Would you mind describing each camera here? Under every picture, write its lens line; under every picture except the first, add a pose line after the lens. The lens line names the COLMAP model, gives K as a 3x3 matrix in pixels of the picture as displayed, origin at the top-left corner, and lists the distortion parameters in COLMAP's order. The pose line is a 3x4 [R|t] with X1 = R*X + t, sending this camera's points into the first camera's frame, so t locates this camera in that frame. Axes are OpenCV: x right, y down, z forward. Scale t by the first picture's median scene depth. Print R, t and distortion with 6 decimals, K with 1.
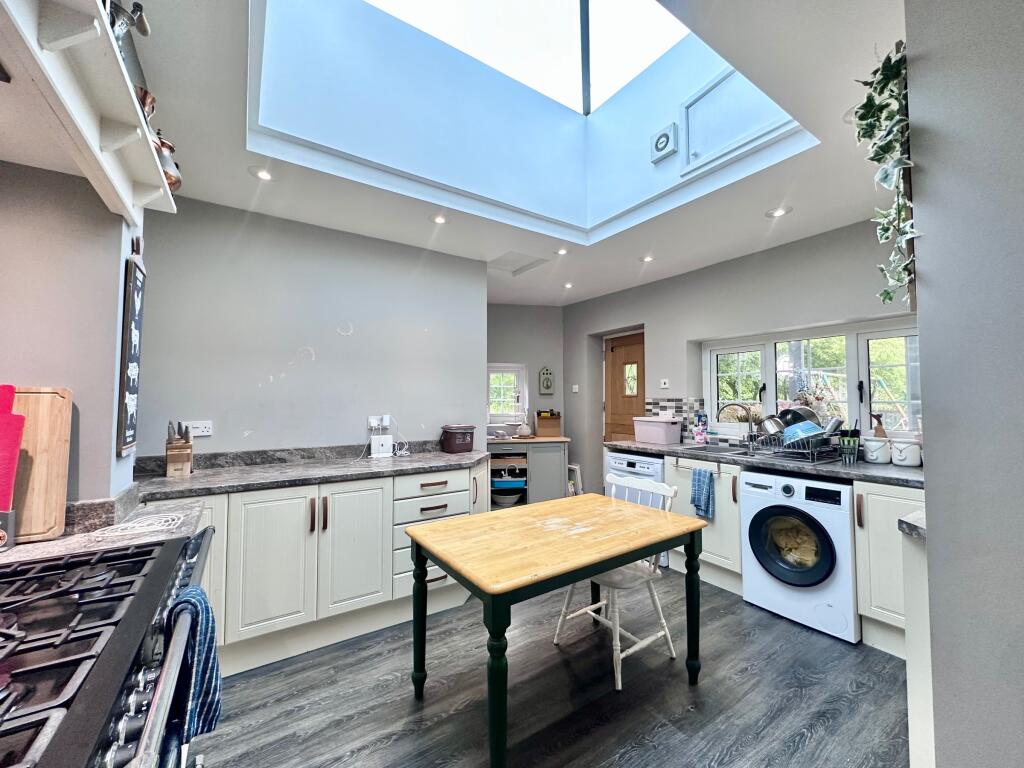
lens RADIAL K [[408.1, 0, 512.9], [0, 408.1, 382.1], [0, 0, 1]] dist [-0.005970, 0.001360]
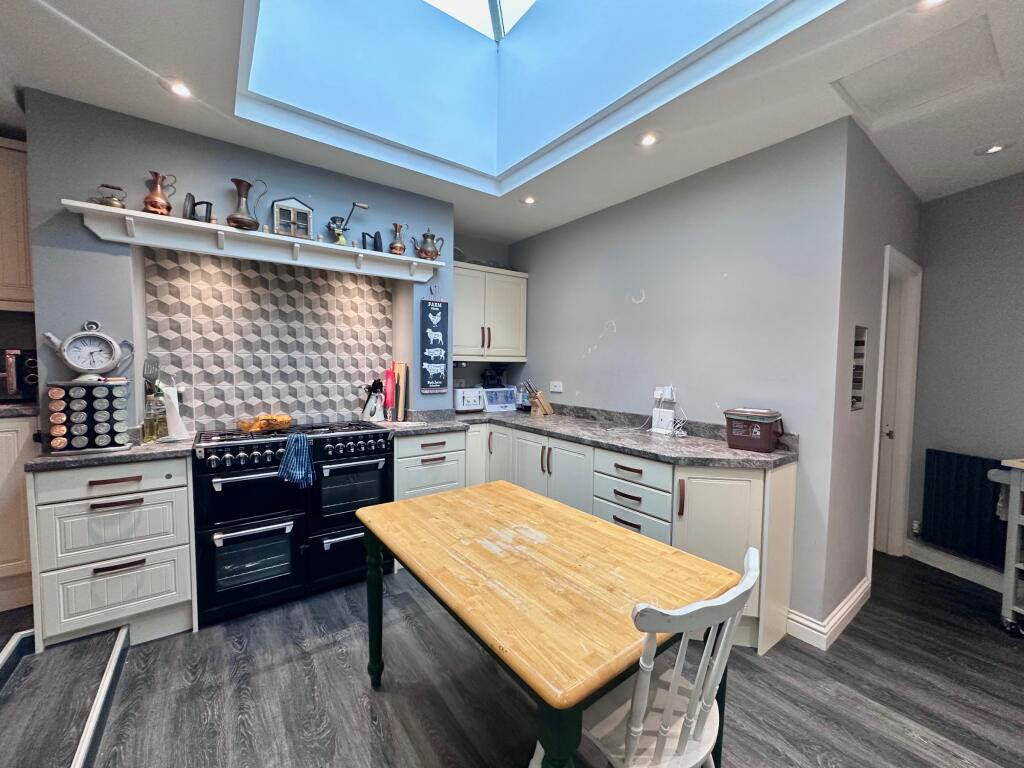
lens RADIAL K [[408.1, 0, 509.8], [0, 408.1, 383.1], [0, 0, 1]] dist [-0.005970, 0.001360]
pose [[0.046621, 0.052907, -0.997511, 0.740591], [0.031336, 0.998027, 0.054399, 0.018424], [0.998421, -0.033794, 0.044871, 0.829735]]
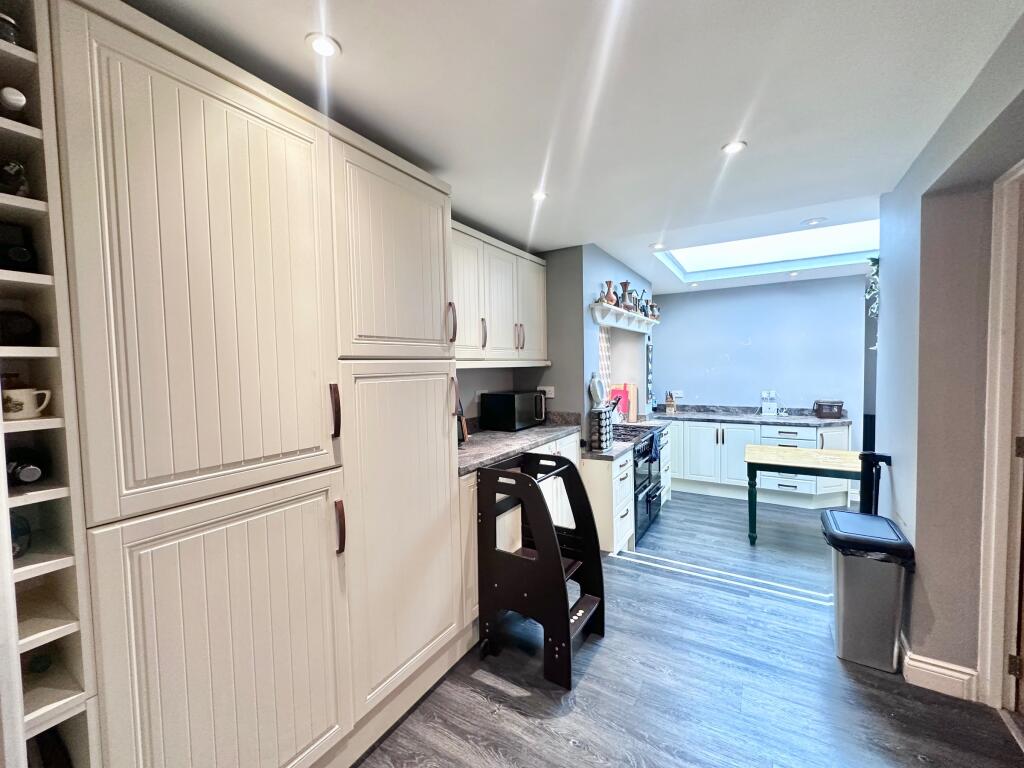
lens RADIAL K [[408.1, 0, 512.3], [0, 408.1, 384.7], [0, 0, 1]] dist [-0.005970, 0.001360]
pose [[0.415316, 0.035222, -0.908995, 1.022768], [0.061335, 0.995892, 0.066613, -0.161842], [0.907607, -0.083419, 0.411449, -0.874845]]
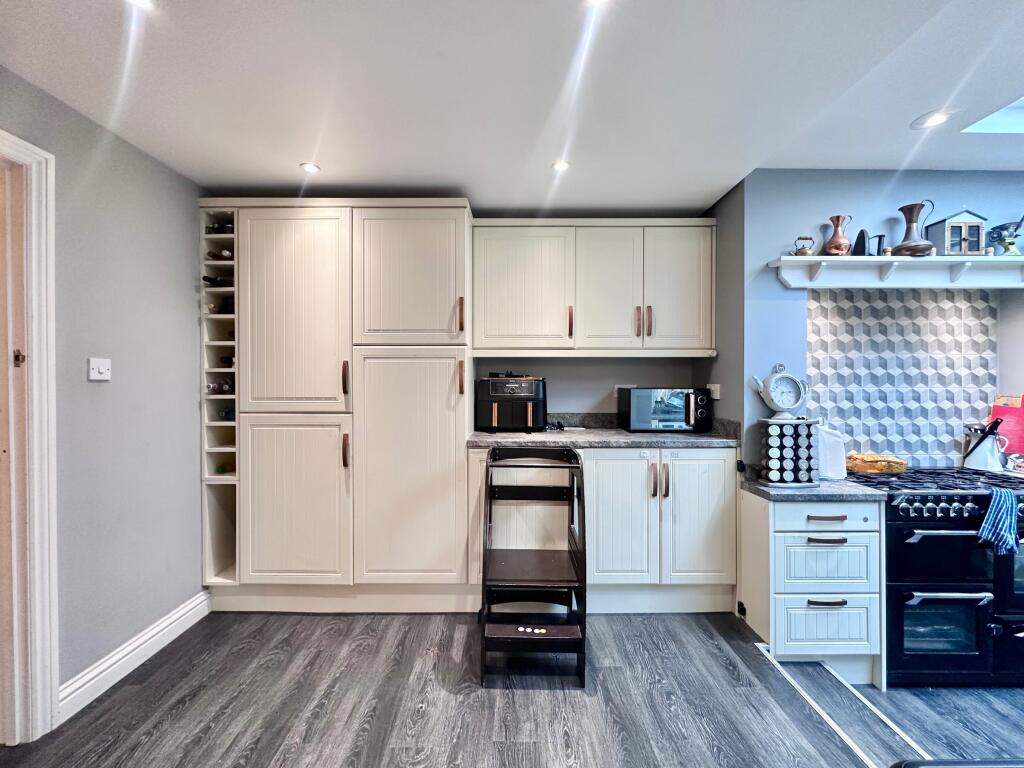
lens RADIAL K [[408.1, 0, 508.9], [0, 408.1, 382.5], [0, 0, 1]] dist [-0.005970, 0.001360]
pose [[-0.553315, 0.008362, -0.832930, 0.966316], [0.037358, 0.999193, -0.014785, -0.059981], [0.832134, -0.039297, -0.553181, -0.020031]]
